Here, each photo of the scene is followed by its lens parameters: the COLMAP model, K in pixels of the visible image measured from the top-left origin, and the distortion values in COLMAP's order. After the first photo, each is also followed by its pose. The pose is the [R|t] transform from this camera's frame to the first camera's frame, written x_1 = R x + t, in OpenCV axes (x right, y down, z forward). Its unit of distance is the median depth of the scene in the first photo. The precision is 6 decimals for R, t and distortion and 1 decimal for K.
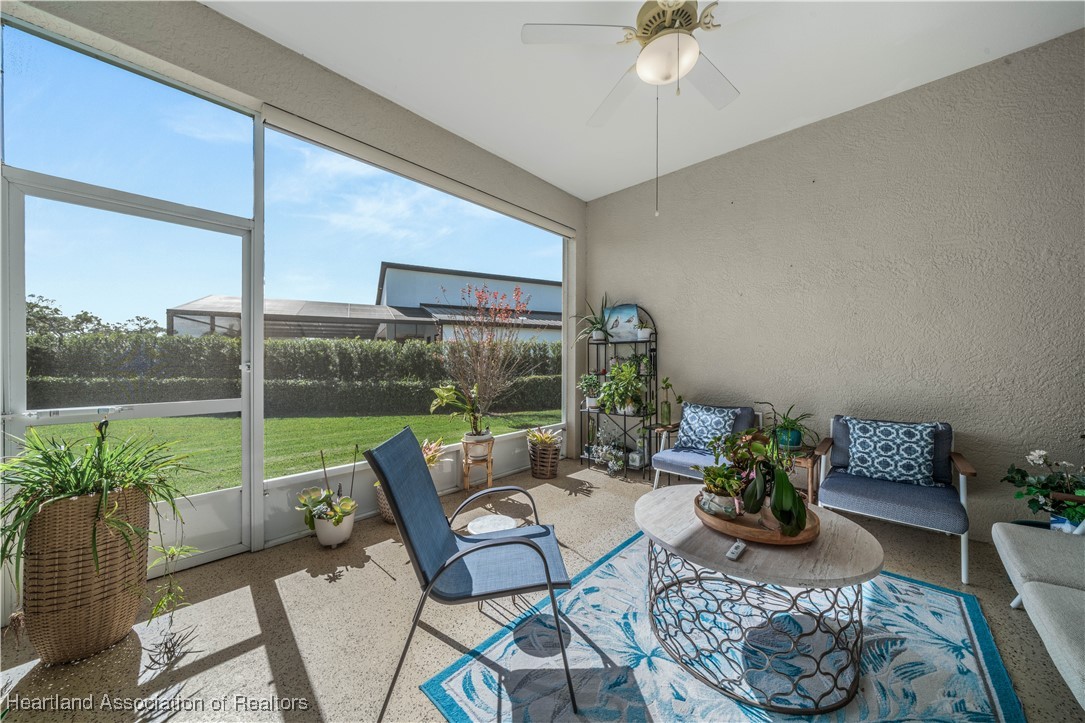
lens RADIAL K [[368.8, 0, 535.5], [0, 368.8, 366.9], [0, 0, 1]] dist [-0.005638, 0.000328]
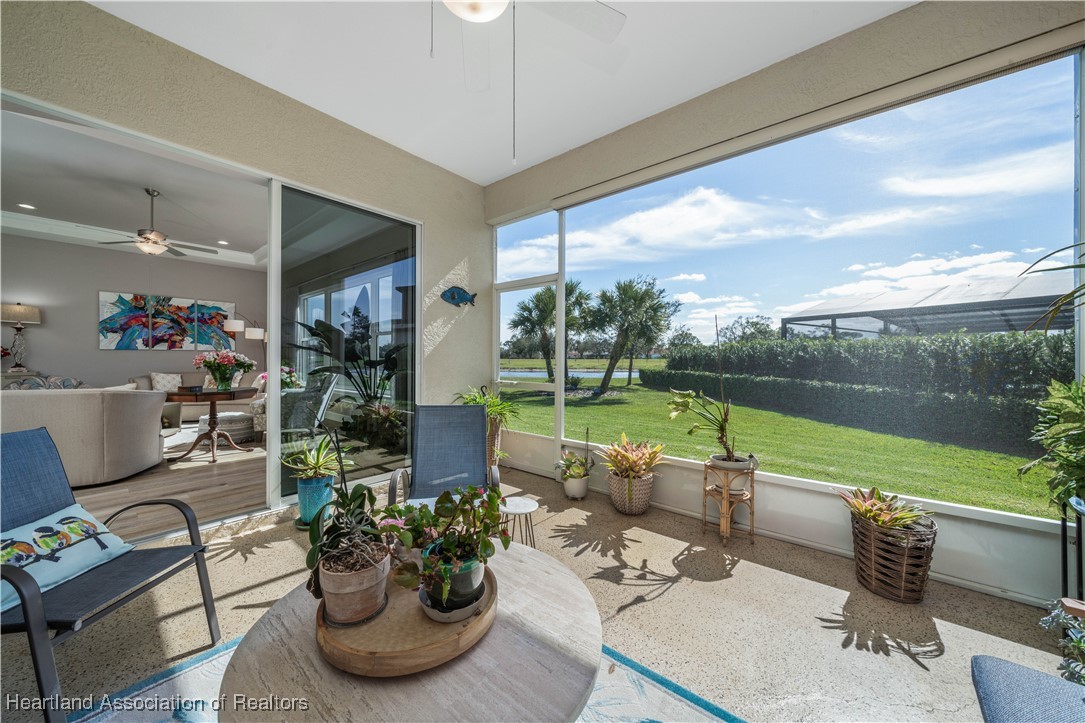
lens RADIAL K [[386.1, 0, 537.6], [0, 386.1, 359.1], [0, 0, 1]] dist [-0.000548, 0.000021]
pose [[0.064242, -0.002167, -0.997932, 0.609202], [-0.025784, 0.999660, -0.003830, -0.008957], [0.997601, 0.025977, 0.064165, 0.549165]]
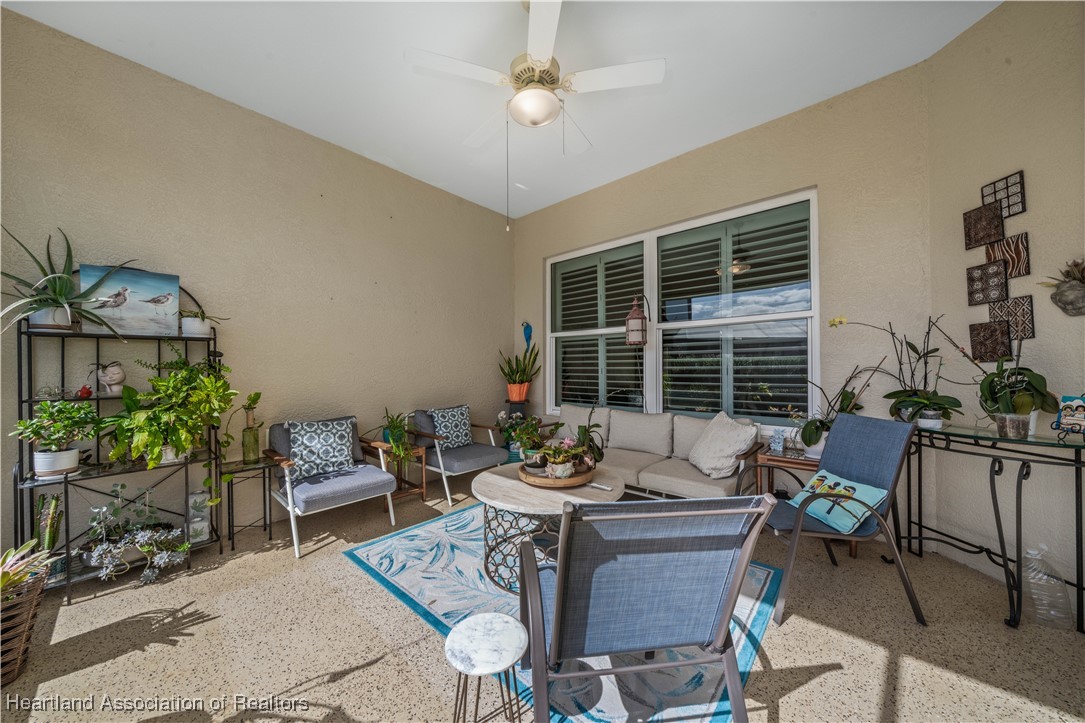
lens RADIAL K [[368.8, 0, 535.5], [0, 368.8, 366.9], [0, 0, 1]] dist [-0.005638, 0.000328]
pose [[-0.026718, 0.001755, 0.999641, -0.403912], [0.029314, 0.999570, -0.000971, -0.005299], [-0.999213, 0.029277, -0.026758, 0.519972]]
